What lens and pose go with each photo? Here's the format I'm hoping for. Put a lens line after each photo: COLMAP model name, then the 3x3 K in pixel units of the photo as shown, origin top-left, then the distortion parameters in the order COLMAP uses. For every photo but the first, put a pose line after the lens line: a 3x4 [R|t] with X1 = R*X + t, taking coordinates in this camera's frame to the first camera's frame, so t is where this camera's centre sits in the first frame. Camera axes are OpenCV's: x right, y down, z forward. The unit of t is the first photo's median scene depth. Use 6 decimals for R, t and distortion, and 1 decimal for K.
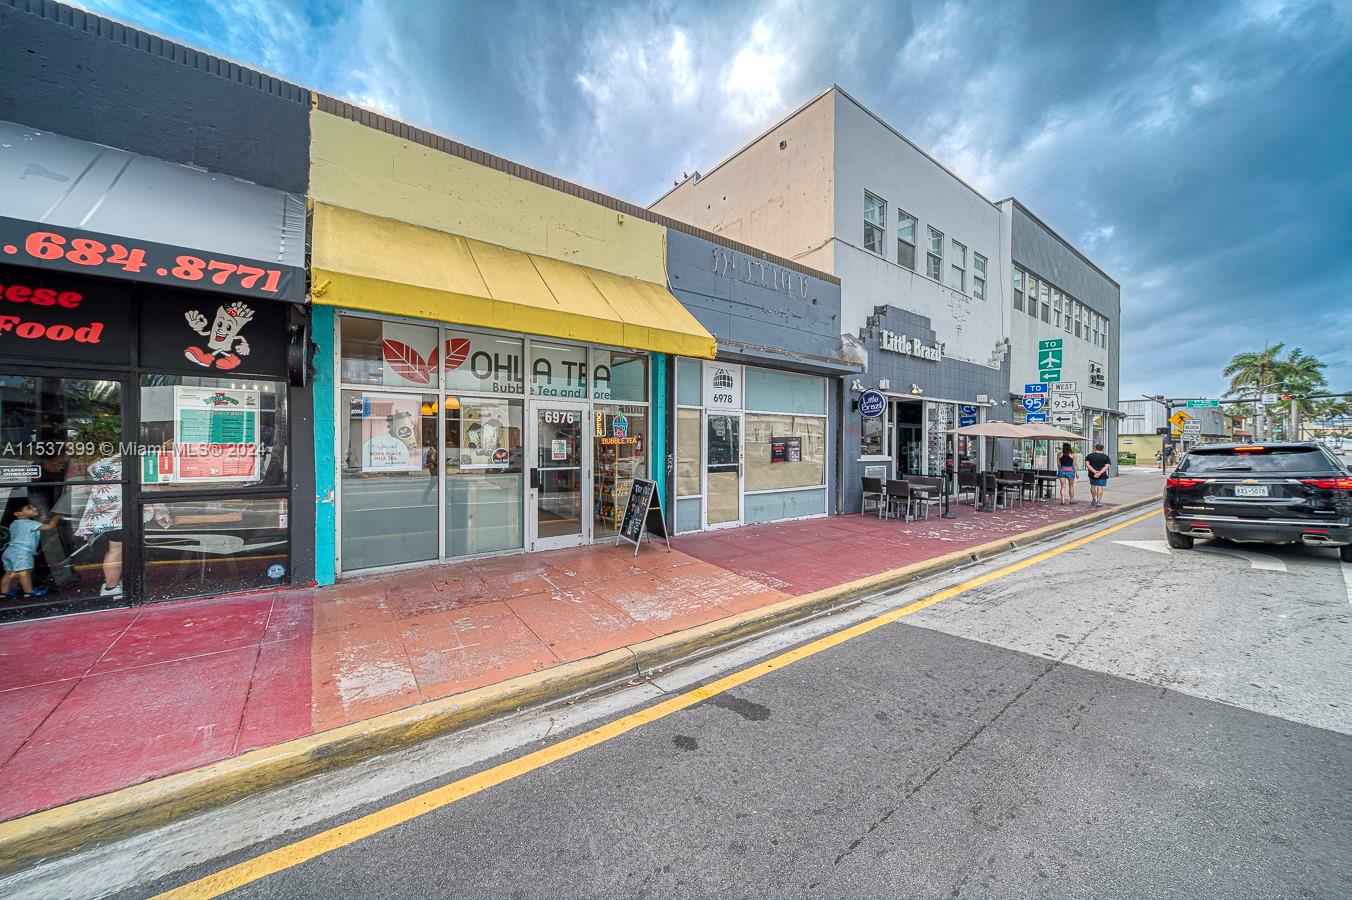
lens RADIAL K [[489.4, 0, 680.9], [0, 489.4, 442.9], [0, 0, 1]] dist [0.001862, -0.001170]
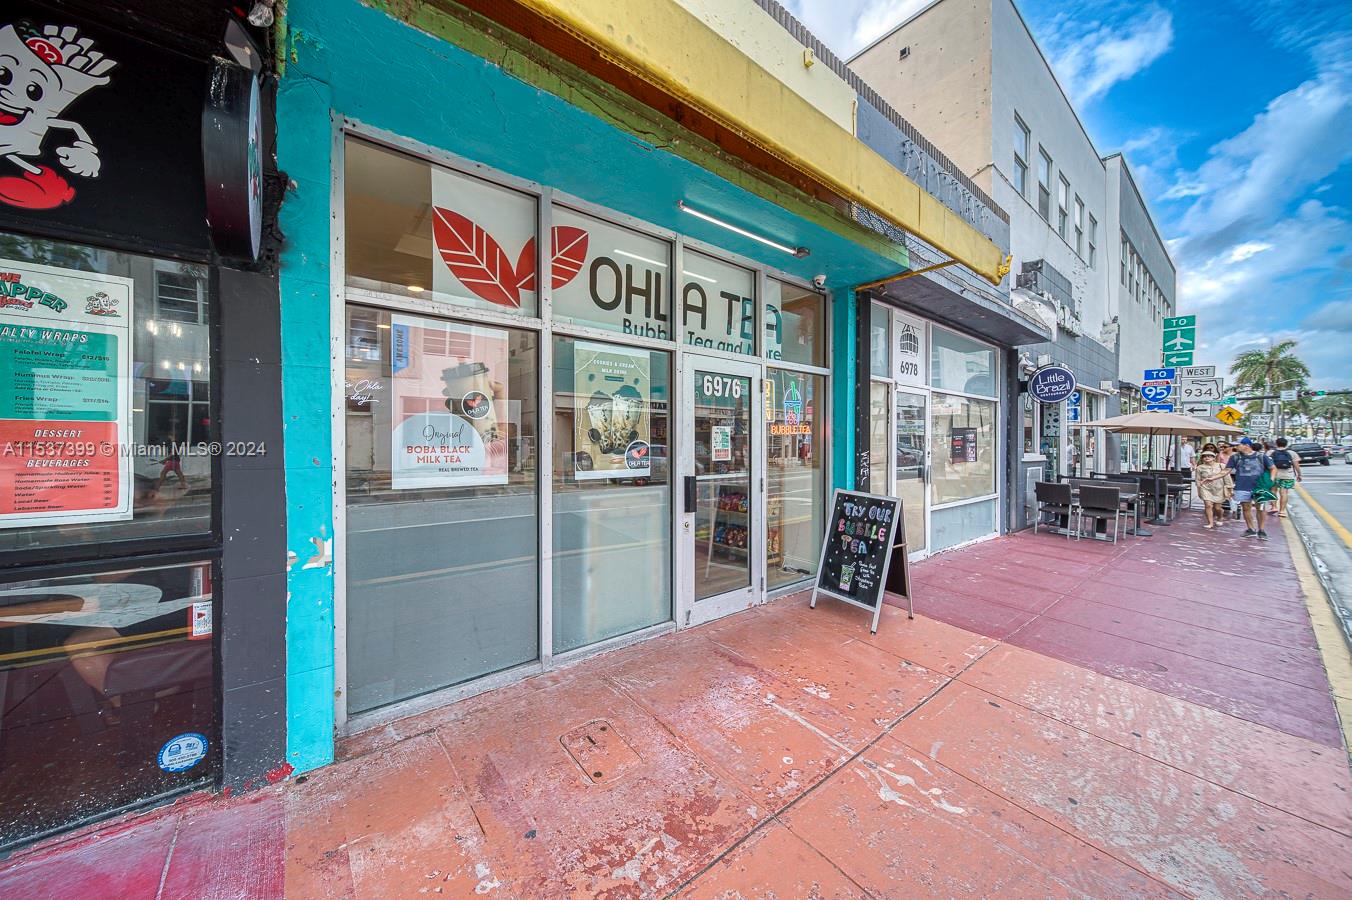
lens RADIAL K [[489.4, 0, 678.1], [0, 489.4, 443.7], [0, 0, 1]] dist [0.001862, -0.001170]
pose [[0.999183, -0.003504, 0.040273, -0.334218], [0.003544, 0.999993, -0.000910, 0.015185], [-0.040270, 0.001052, 0.999188, 0.443976]]
